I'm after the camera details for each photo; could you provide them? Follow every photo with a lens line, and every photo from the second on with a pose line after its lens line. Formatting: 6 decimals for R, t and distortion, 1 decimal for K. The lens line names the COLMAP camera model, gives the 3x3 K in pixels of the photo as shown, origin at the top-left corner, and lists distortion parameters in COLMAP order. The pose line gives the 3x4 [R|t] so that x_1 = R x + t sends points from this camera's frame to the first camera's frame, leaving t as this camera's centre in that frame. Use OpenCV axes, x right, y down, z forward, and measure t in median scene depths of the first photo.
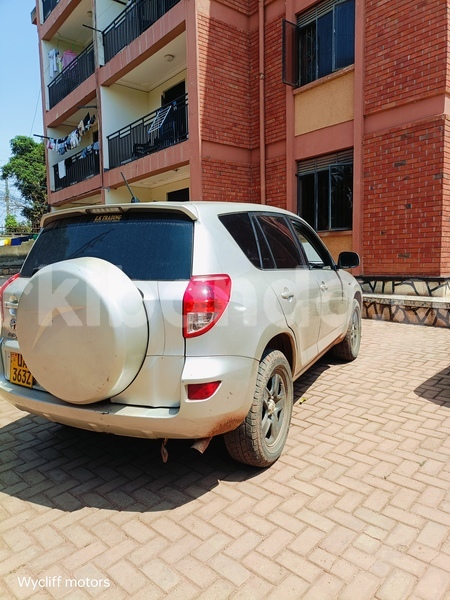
lens RADIAL K [[441.1, 0, 223.5], [0, 441.1, 299.7], [0, 0, 1]] dist [0.030032, -0.021504]
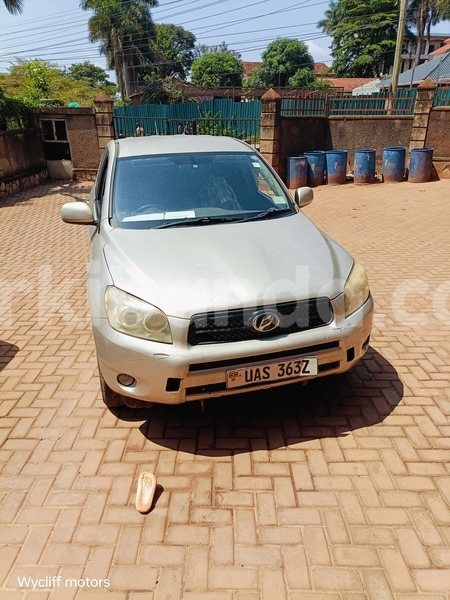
lens RADIAL K [[441.1, 0, 224.8], [0, 441.1, 300.5], [0, 0, 1]] dist [0.030032, -0.021504]
pose [[-0.725444, 0.294605, -0.622044, 0.389756], [-0.047462, 0.880201, 0.472222, -0.210105], [0.686642, 0.372094, -0.624555, 1.082791]]
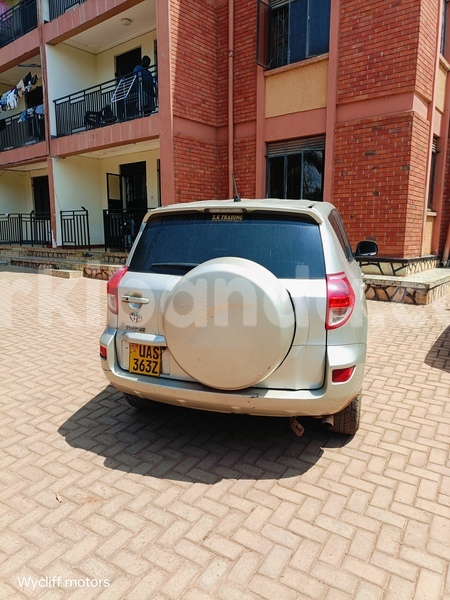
lens RADIAL K [[441.1, 0, 221.9], [0, 441.1, 301.2], [0, 0, 1]] dist [0.030032, -0.021504]
pose [[0.982011, -0.012692, 0.188397, -0.185825], [-0.000394, 0.997599, 0.069259, -0.022019], [-0.188824, -0.068087, 0.979648, -0.024698]]
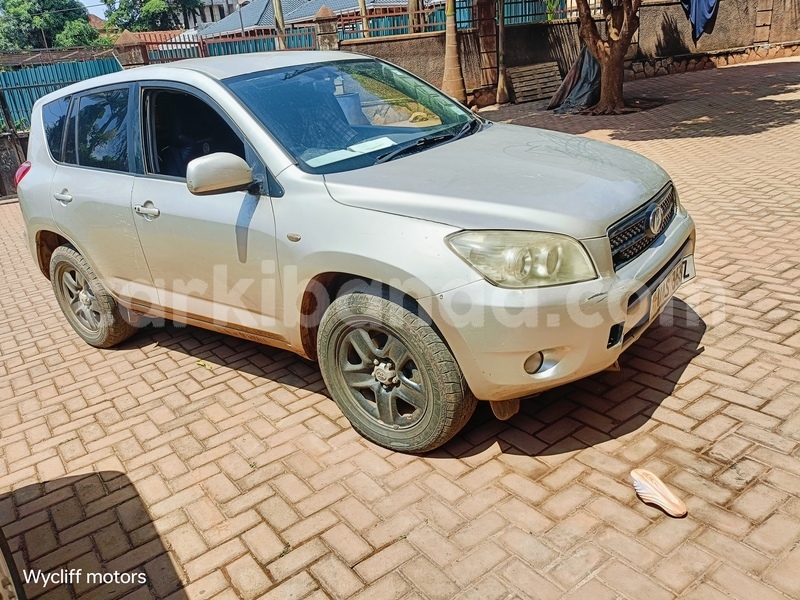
lens RADIAL K [[611.8, 0, 399.3], [0, 611.8, 299.8], [0, 0, 1]] dist [0.028011, -0.014798]
pose [[-0.177079, 0.405132, -0.896945, 0.525373], [0.005952, 0.911772, 0.410654, -0.140935], [0.984179, 0.067380, -0.163867, 0.811202]]
